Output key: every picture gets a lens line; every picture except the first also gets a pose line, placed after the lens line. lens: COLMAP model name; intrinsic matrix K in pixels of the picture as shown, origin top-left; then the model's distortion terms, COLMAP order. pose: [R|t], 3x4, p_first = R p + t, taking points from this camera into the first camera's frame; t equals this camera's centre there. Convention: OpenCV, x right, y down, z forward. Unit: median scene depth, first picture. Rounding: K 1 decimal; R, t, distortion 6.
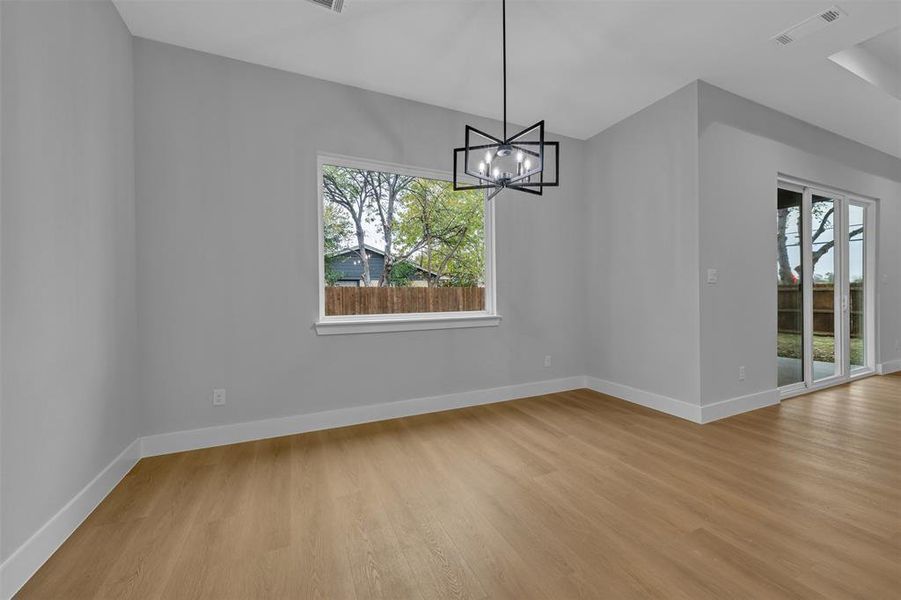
lens RADIAL K [[355.9, 0, 453.6], [0, 355.9, 295.8], [0, 0, 1]] dist [0.004784, 0.000174]
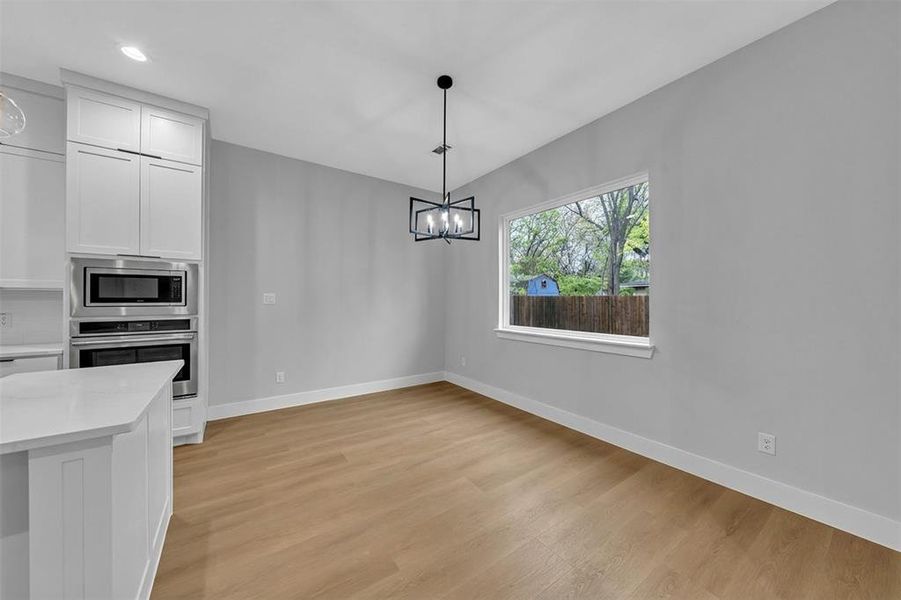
lens RADIAL K [[313.0, 0, 446.6], [0, 313.0, 298.5], [0, 0, 1]] dist [-0.001874, -0.000073]
pose [[0.159910, 0.002126, -0.987129, 0.777363], [-0.008910, 0.999960, 0.000711, -0.045627], [0.987091, 0.008682, 0.159922, 0.493751]]
